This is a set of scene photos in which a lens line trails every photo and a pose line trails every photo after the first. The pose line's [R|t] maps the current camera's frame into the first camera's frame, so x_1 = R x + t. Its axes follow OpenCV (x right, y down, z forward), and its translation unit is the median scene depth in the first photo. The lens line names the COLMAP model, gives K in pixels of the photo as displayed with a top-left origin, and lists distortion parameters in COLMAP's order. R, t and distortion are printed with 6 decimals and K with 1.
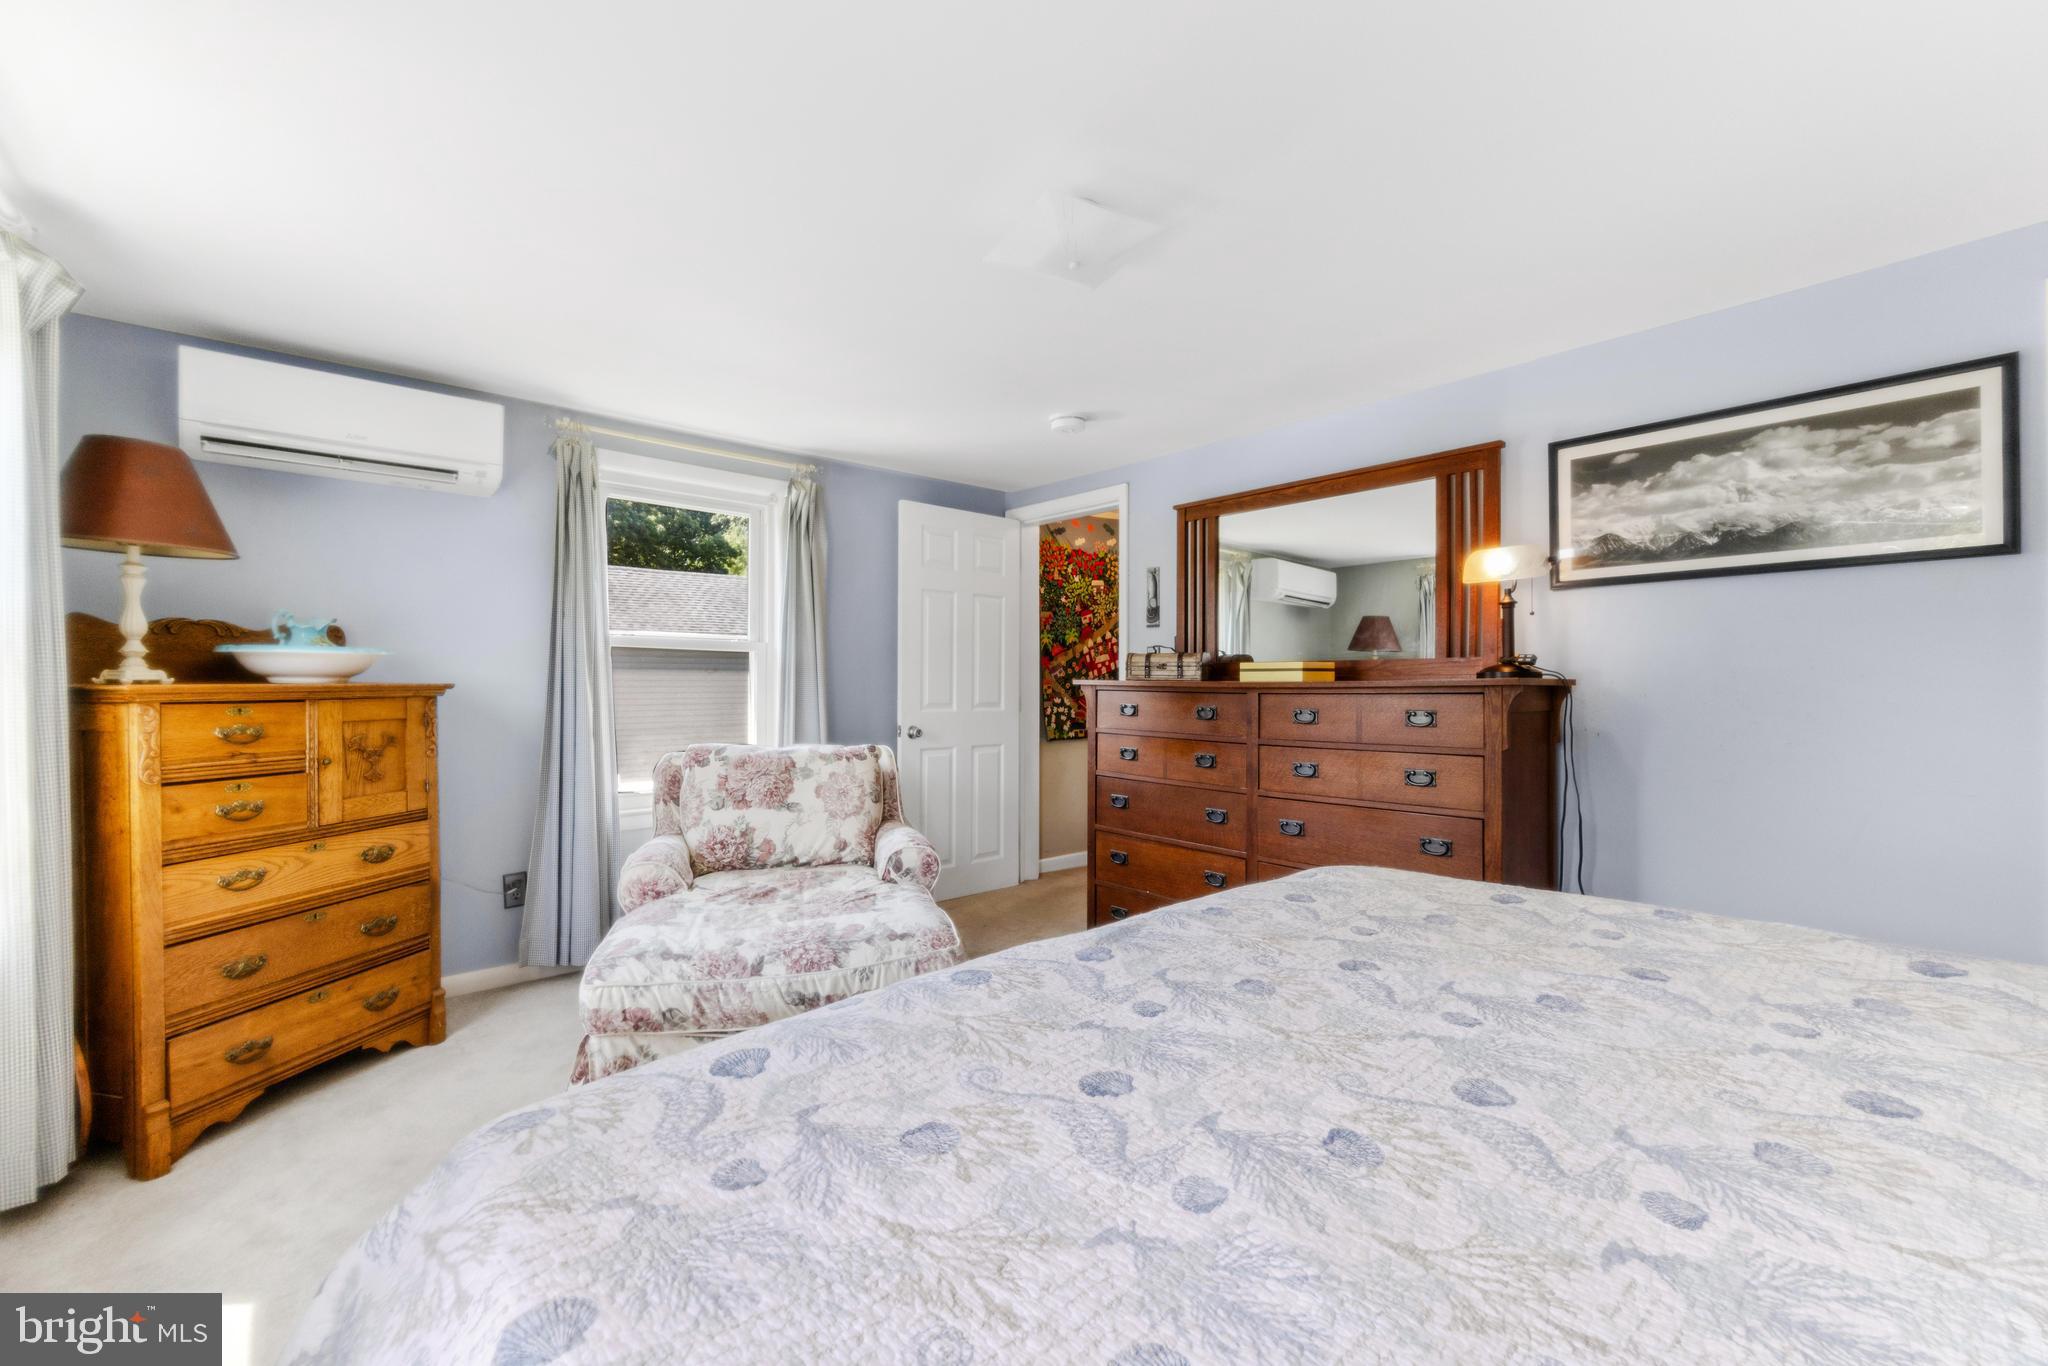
lens RADIAL K [[813.3, 0, 1023.9], [0, 813.3, 685.2], [0, 0, 1]] dist [-0.001184, -0.000046]
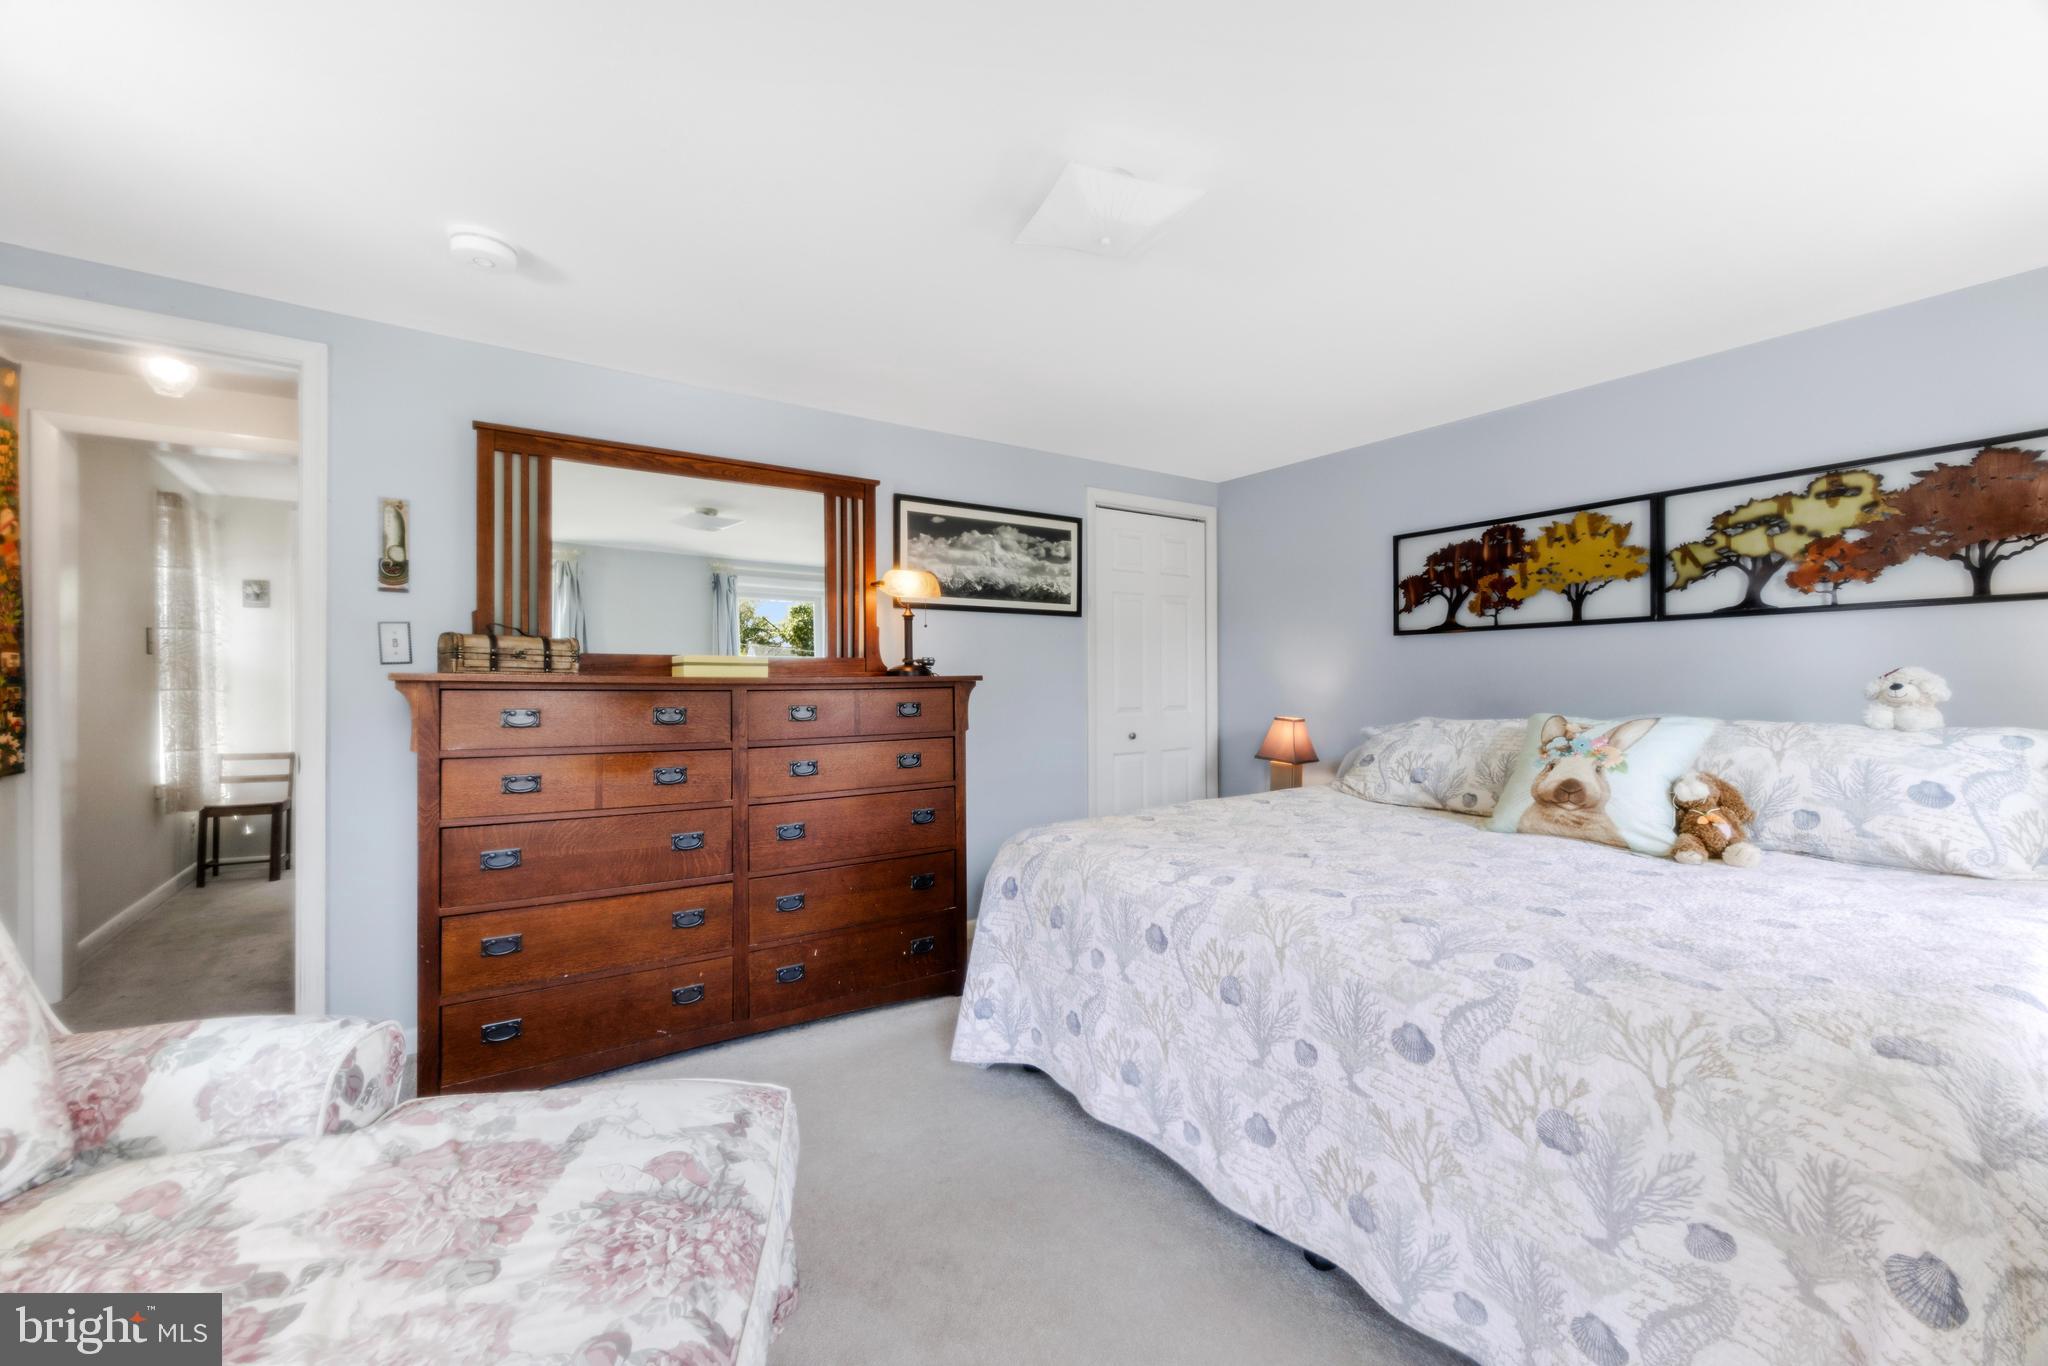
lens RADIAL K [[815.3, 0, 994.8], [0, 815.3, 681.0], [0, 0, 1]] dist [-0.000457, -0.000177]
pose [[0.150369, 0.002062, 0.988628, -0.621429], [0.002969, 0.999992, -0.002537, 0.003153], [-0.988625, 0.003317, 0.150362, 0.670056]]
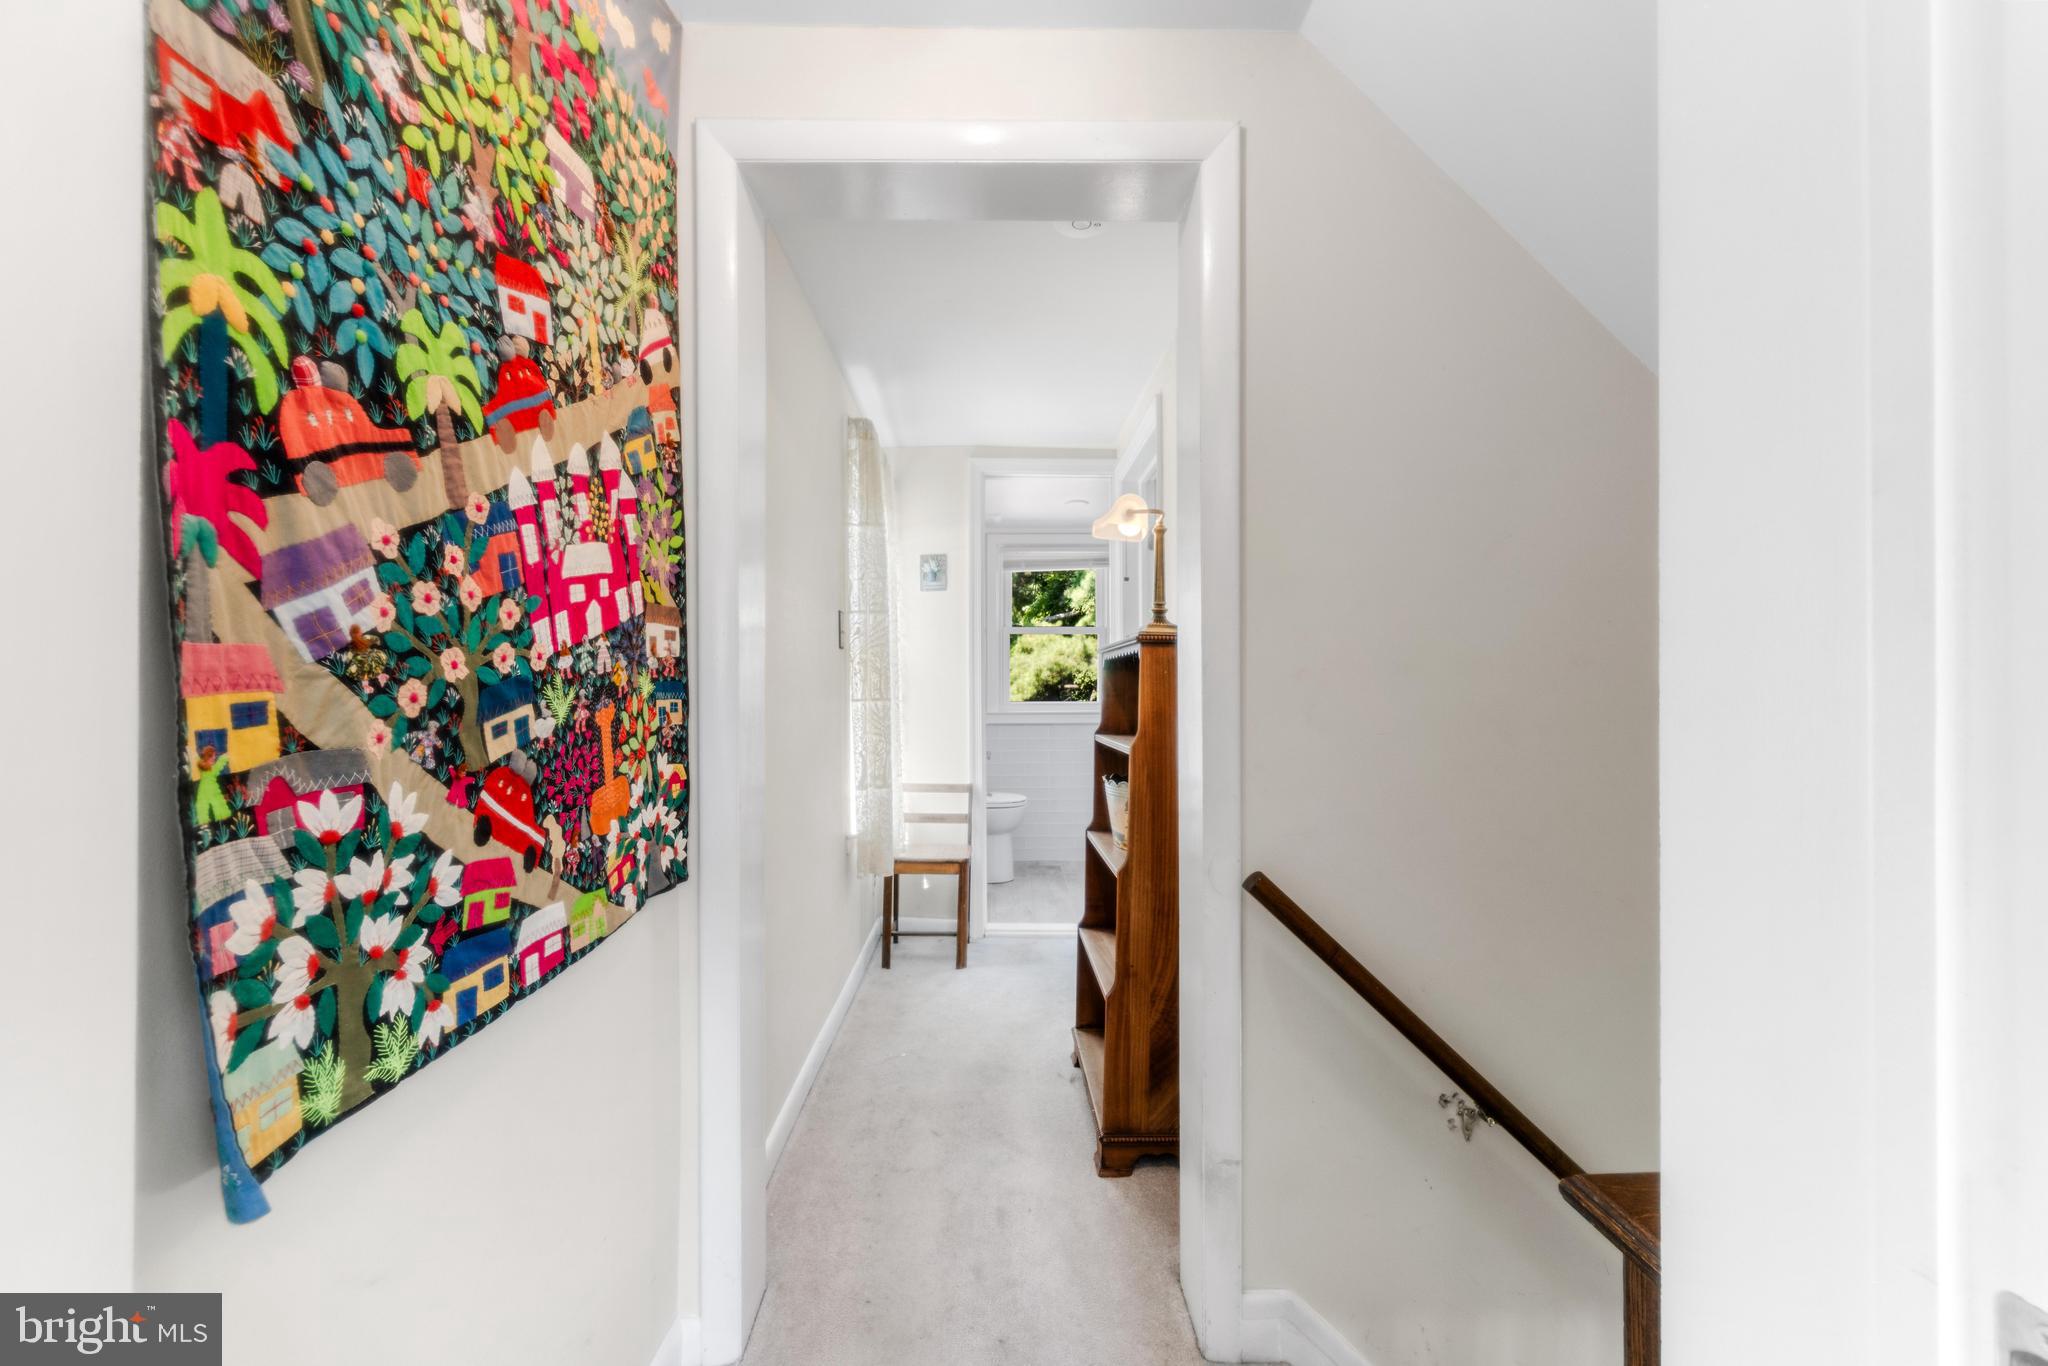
lens RADIAL K [[813.3, 0, 1023.9], [0, 813.3, 685.2], [0, 0, 1]] dist [-0.001184, -0.000046]
pose [[0.640509, 0.004779, 0.767936, 0.025534], [0.001574, 0.999970, -0.007537, -0.000542], [-0.767949, 0.006036, 0.640482, 1.659654]]
